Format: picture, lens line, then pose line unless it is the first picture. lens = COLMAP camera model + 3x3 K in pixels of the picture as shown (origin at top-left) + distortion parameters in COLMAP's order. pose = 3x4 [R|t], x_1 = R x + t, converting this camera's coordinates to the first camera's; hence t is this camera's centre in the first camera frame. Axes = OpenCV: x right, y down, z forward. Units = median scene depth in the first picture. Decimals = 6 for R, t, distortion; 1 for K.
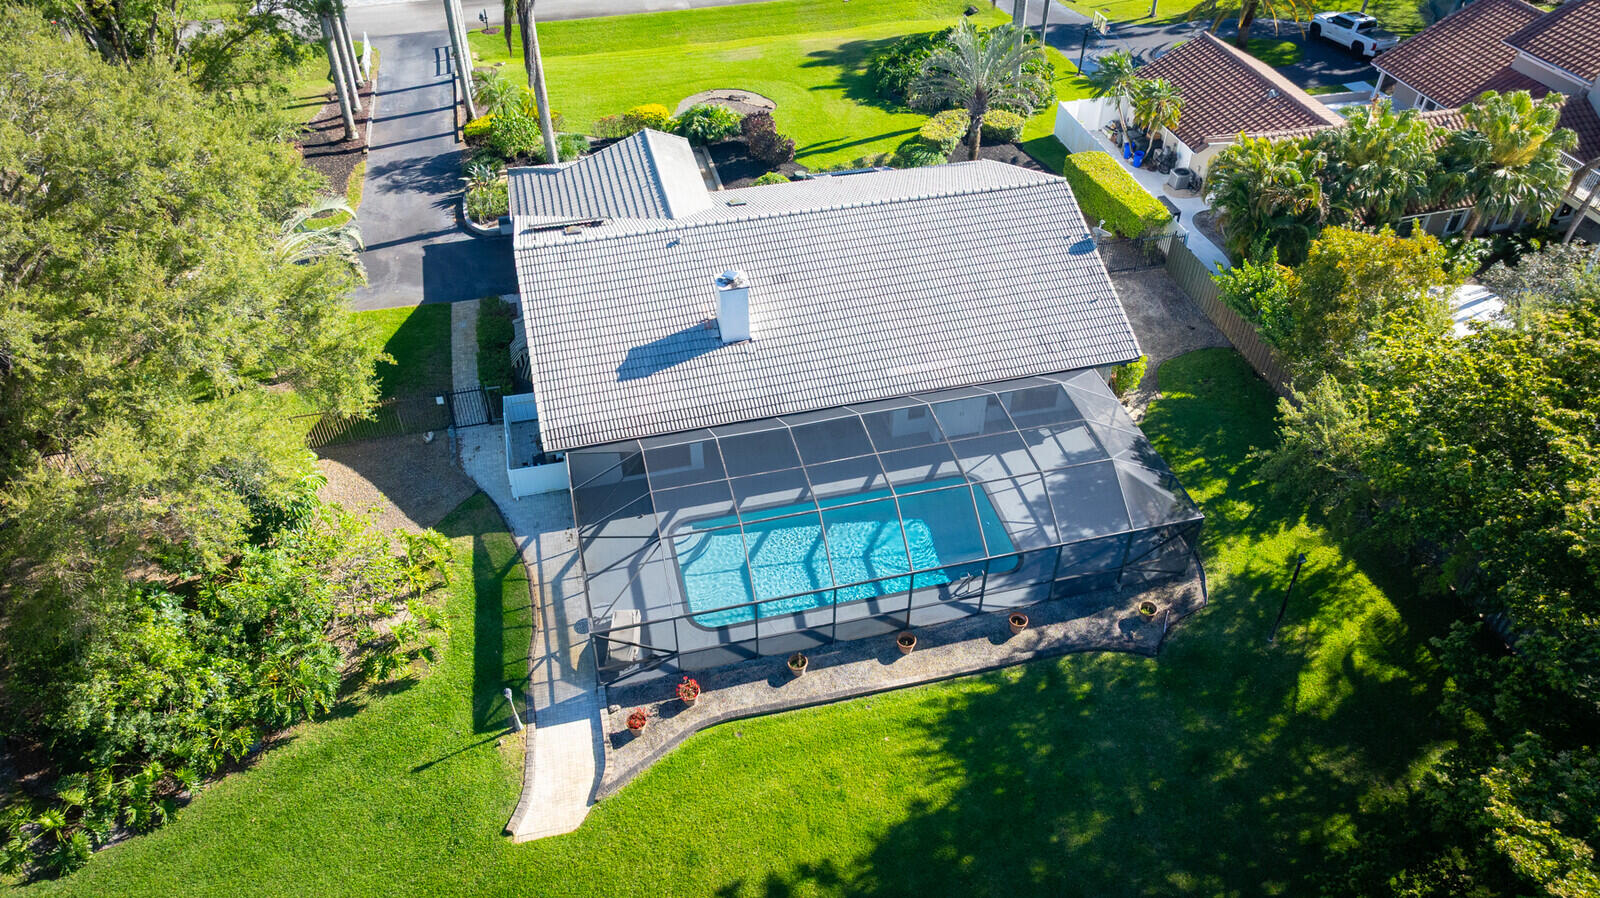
lens RADIAL K [[1117.7, 0, 799.3], [0, 1117.7, 457.5], [0, 0, 1]] dist [-0.016652, 0.004765]
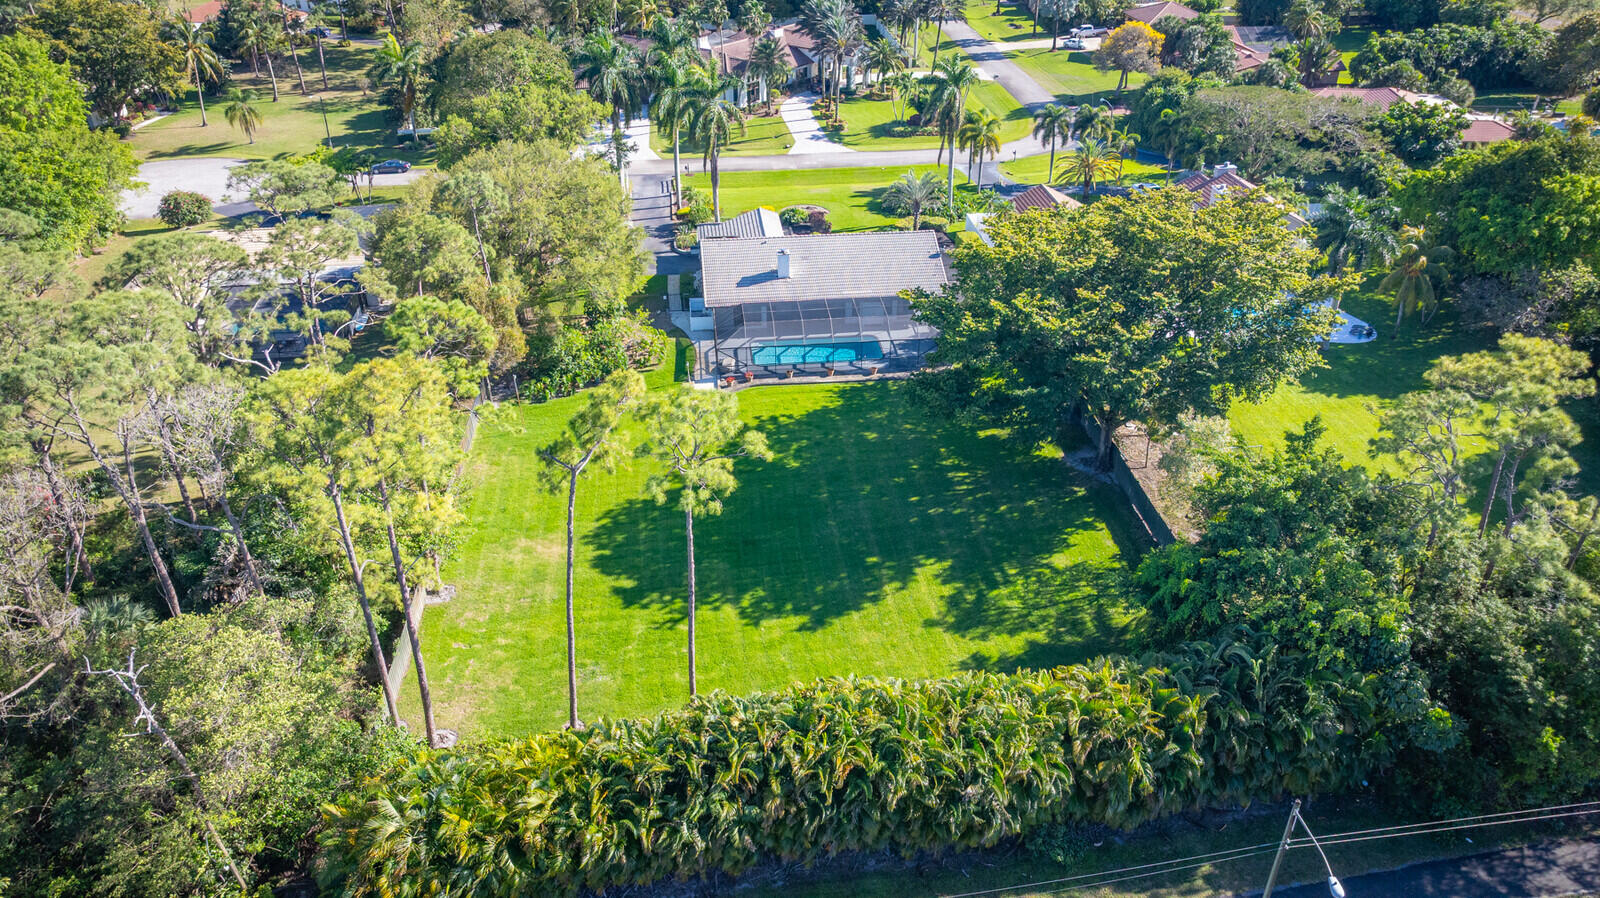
lens RADIAL K [[1117.7, 0, 799.3], [0, 1117.7, 457.5], [0, 0, 1]] dist [-0.016652, 0.004765]
pose [[0.990644, 0.065837, -0.119540, 0.312714], [-0.084864, 0.983169, -0.161793, 0.716087], [0.106876, 0.170424, 0.979558, -1.424961]]
